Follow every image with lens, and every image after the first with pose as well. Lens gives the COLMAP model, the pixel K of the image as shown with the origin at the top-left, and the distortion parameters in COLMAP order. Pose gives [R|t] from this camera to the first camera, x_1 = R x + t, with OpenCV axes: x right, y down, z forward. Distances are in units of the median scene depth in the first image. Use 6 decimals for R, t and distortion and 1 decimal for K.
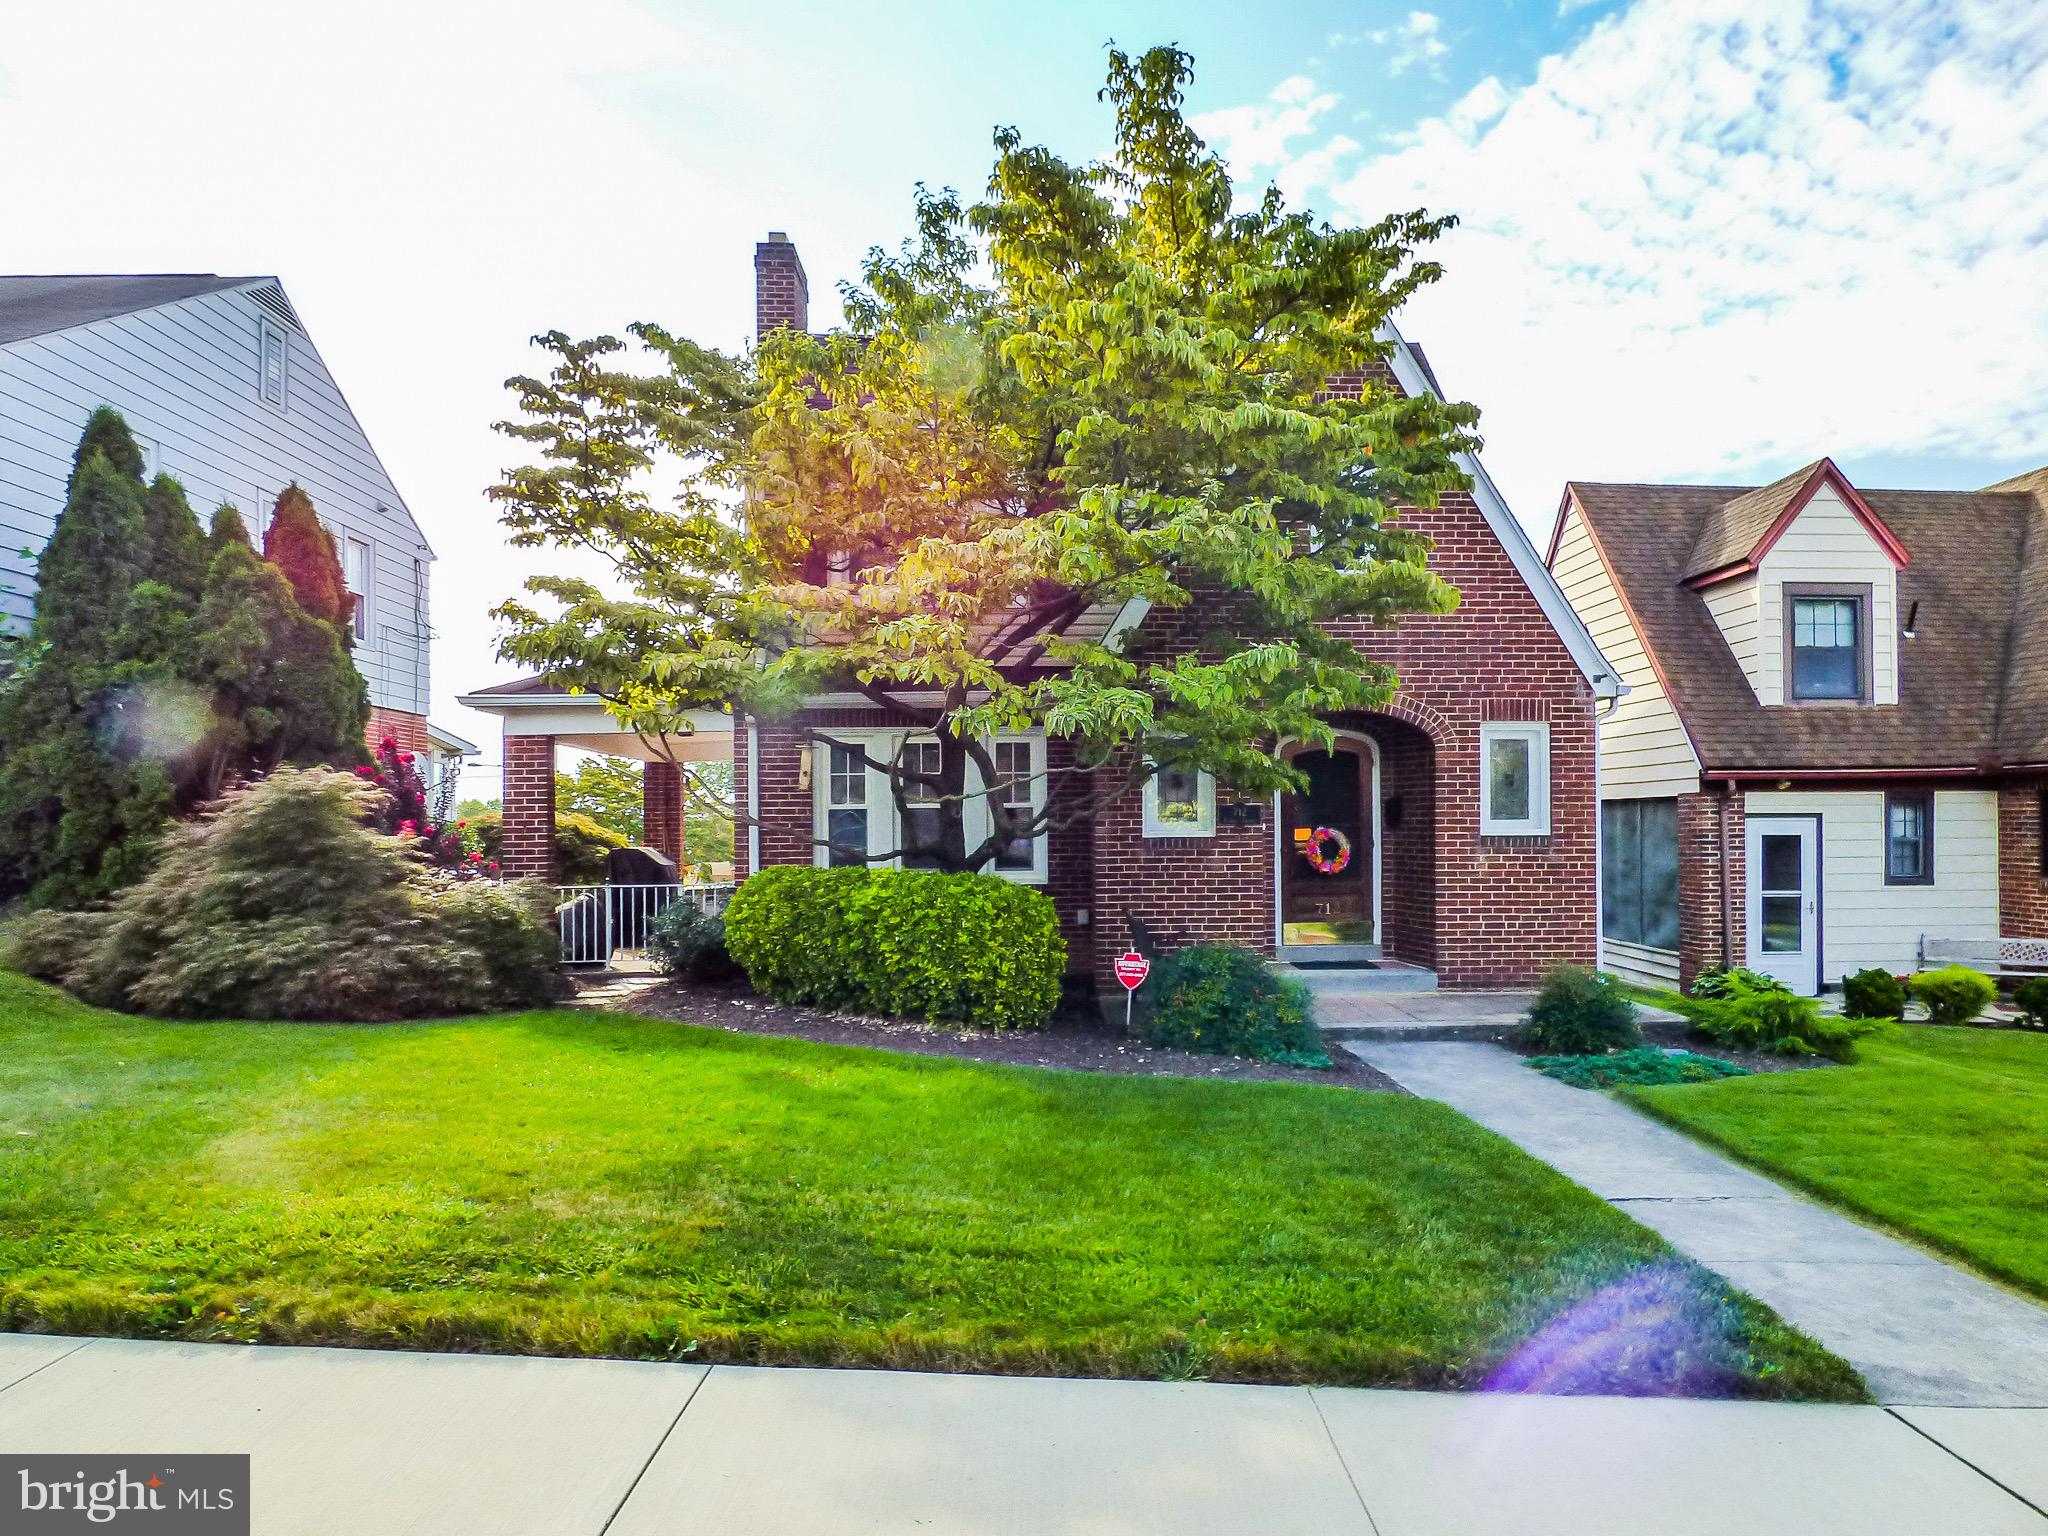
lens RADIAL K [[1251.8, 0, 1087.6], [0, 1251.8, 805.4], [0, 0, 1]] dist [-0.017722, 0.004205]
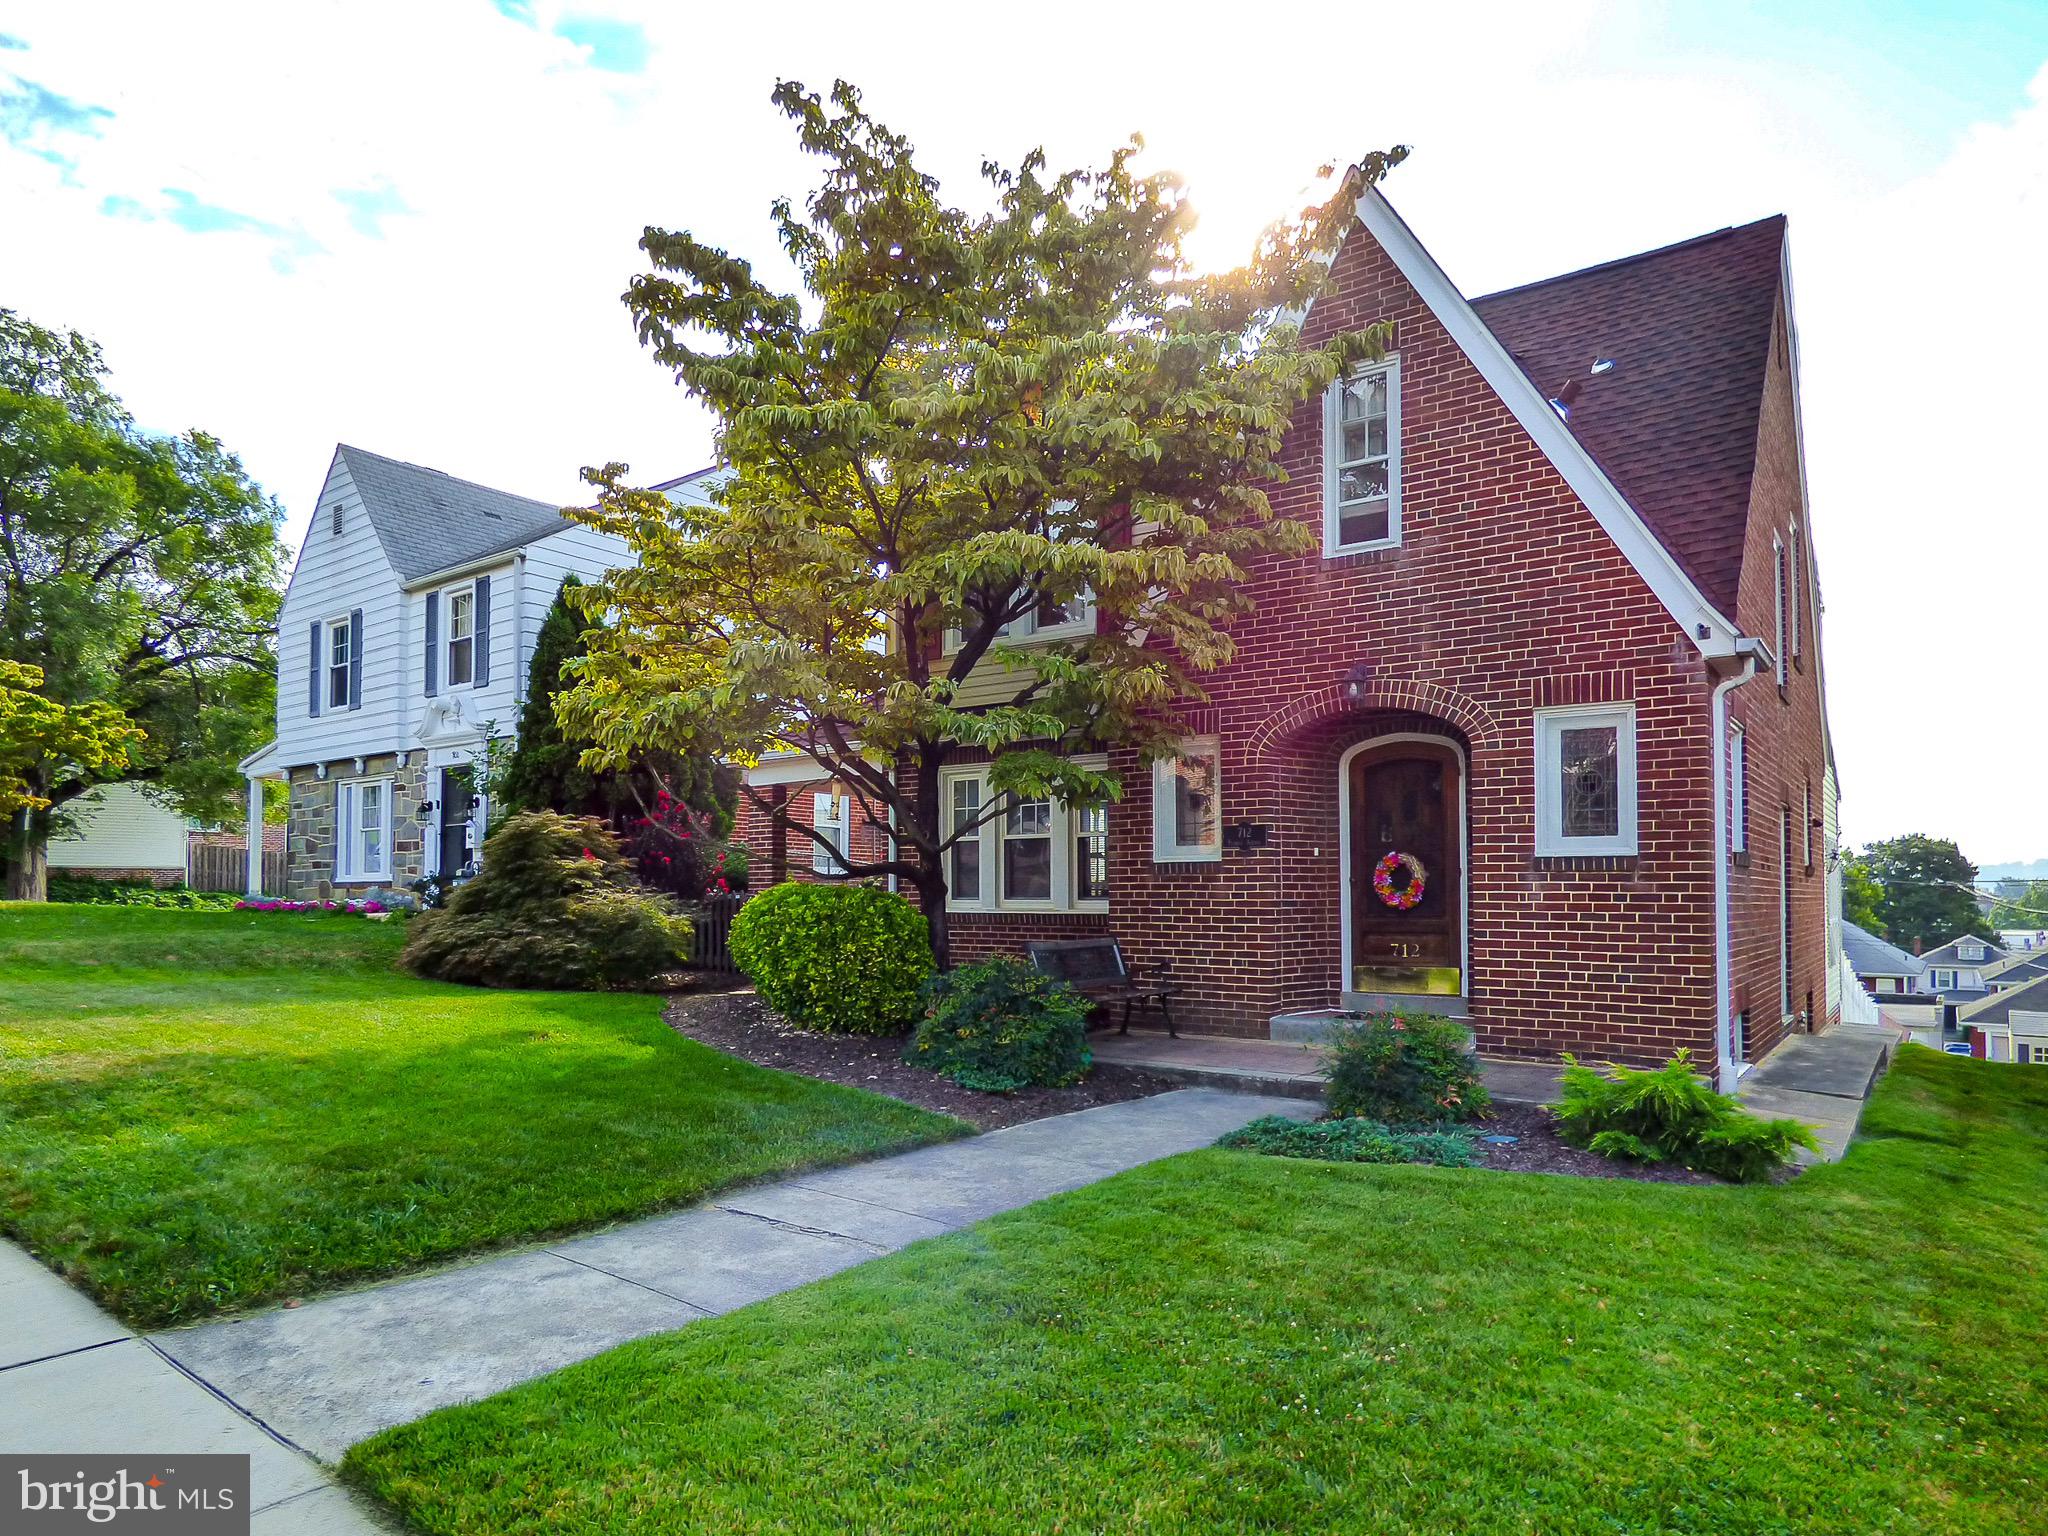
lens RADIAL K [[1251.8, 0, 1037.0], [0, 1251.8, 857.9], [0, 0, 1]] dist [-0.017722, 0.004205]
pose [[0.770919, -0.011305, -0.636833, 0.566695], [-0.002127, 0.999791, -0.020324, 0.040999], [0.636929, 0.017023, 0.770734, 0.219120]]
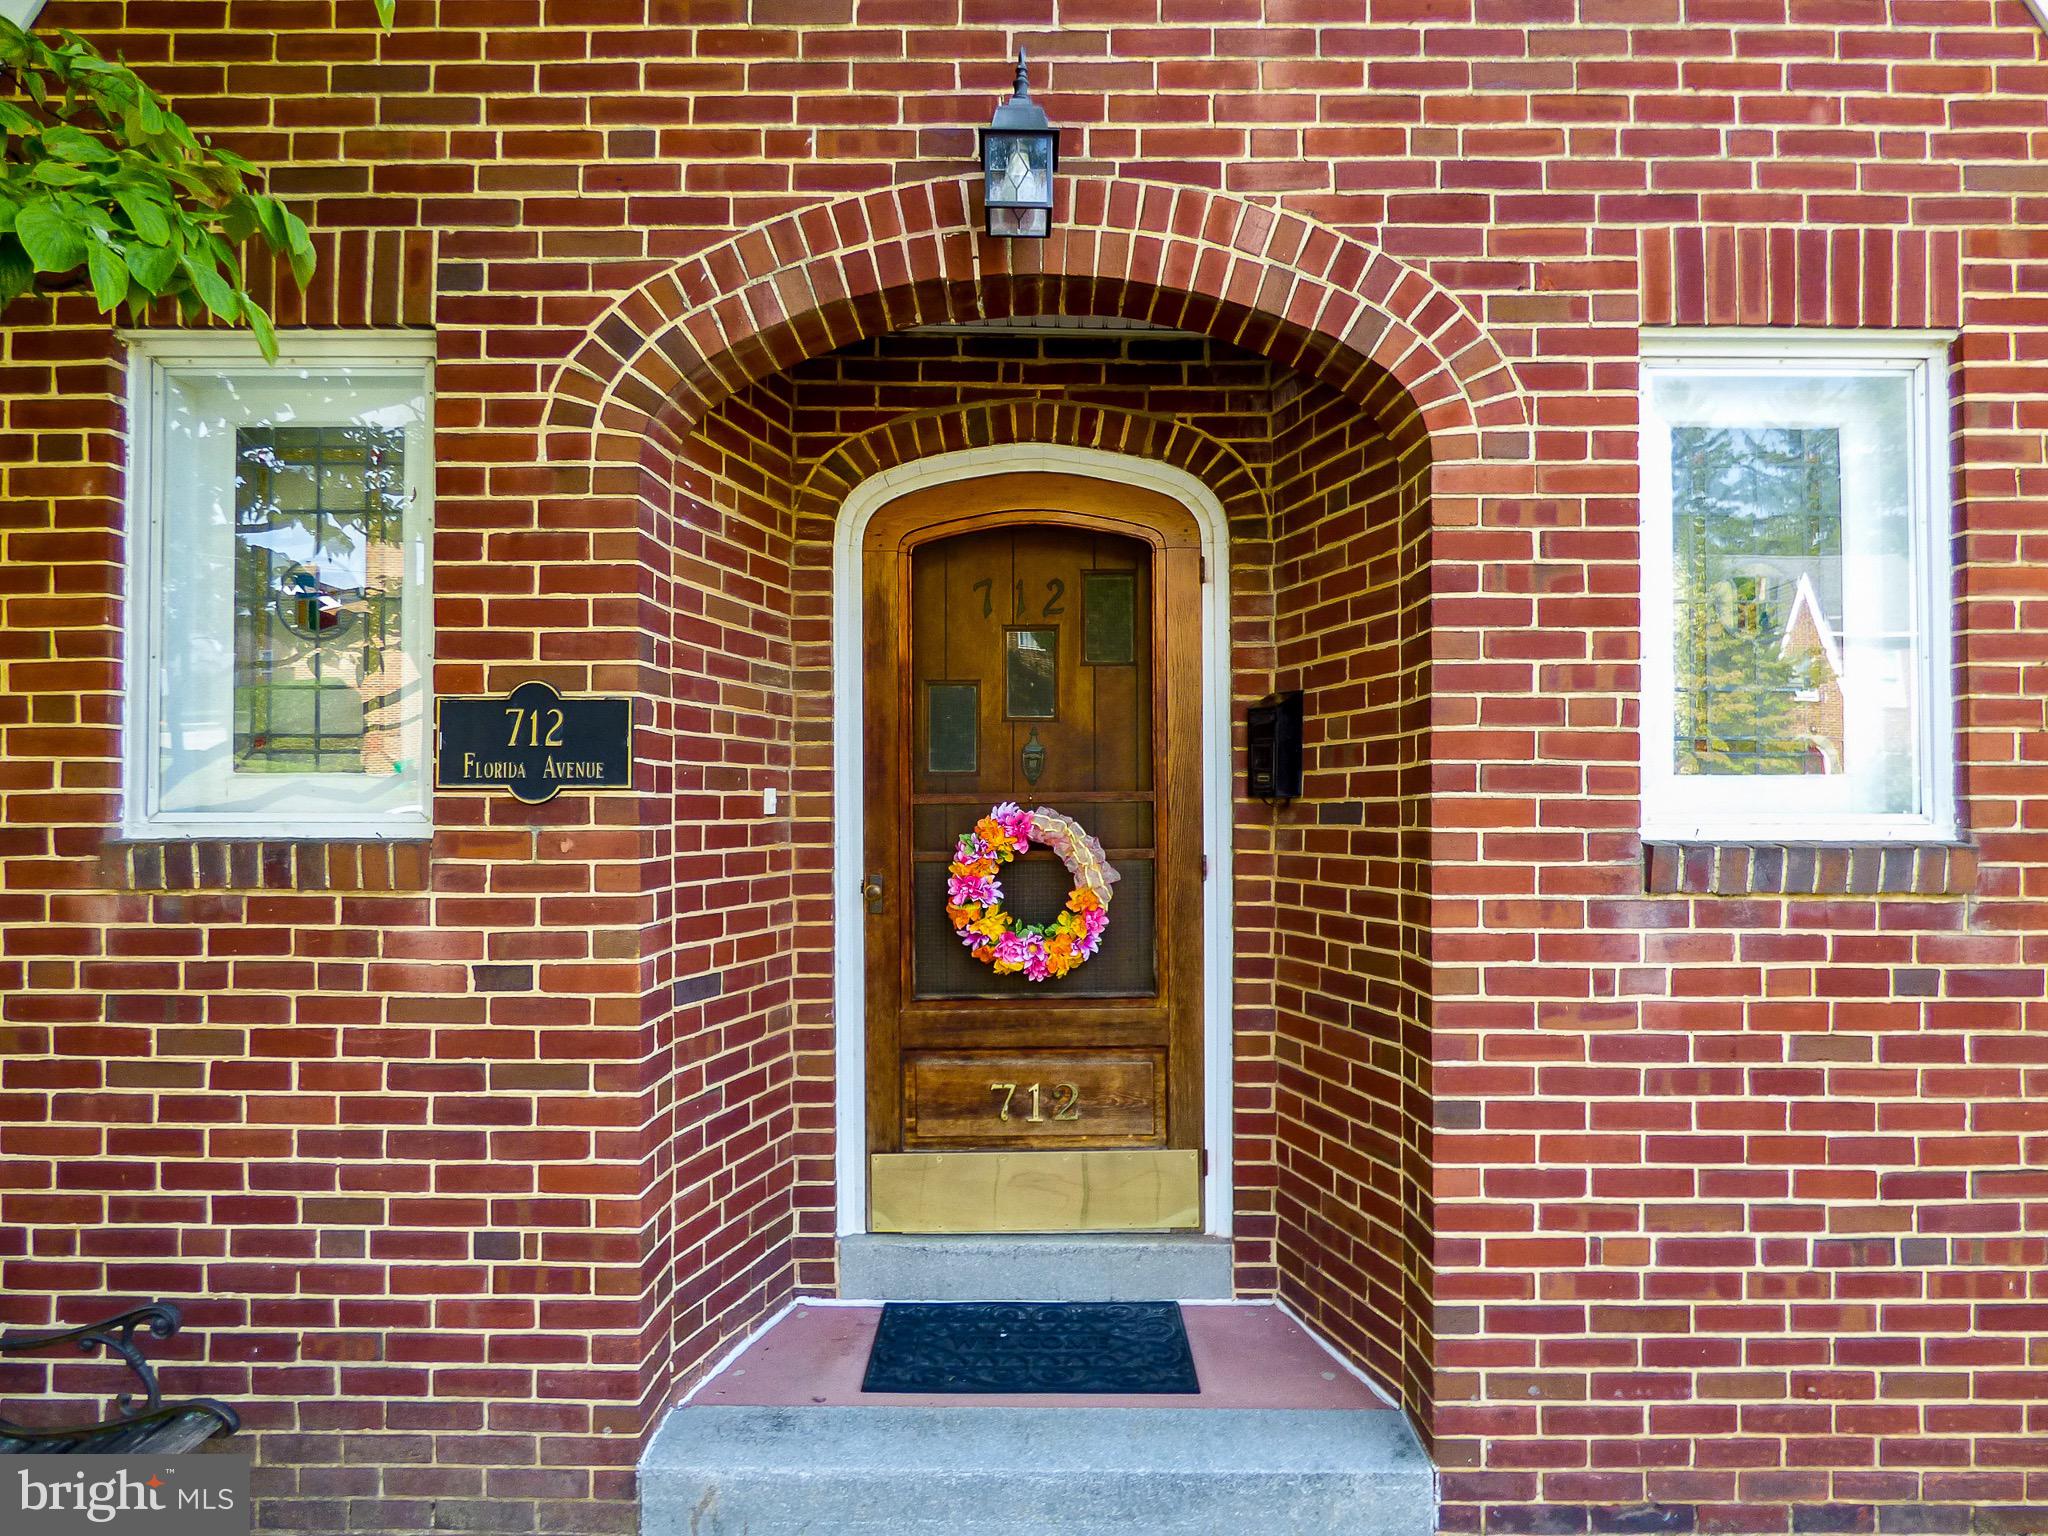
lens RADIAL K [[1251.8, 0, 1021.9], [0, 1251.8, 786.1], [0, 0, 1]] dist [-0.017722, 0.004205]
pose [[0.998077, 0.004866, -0.061798, 0.219174], [-0.005664, 0.999903, -0.012730, 0.017730], [0.061730, 0.013056, 0.998007, 0.774082]]
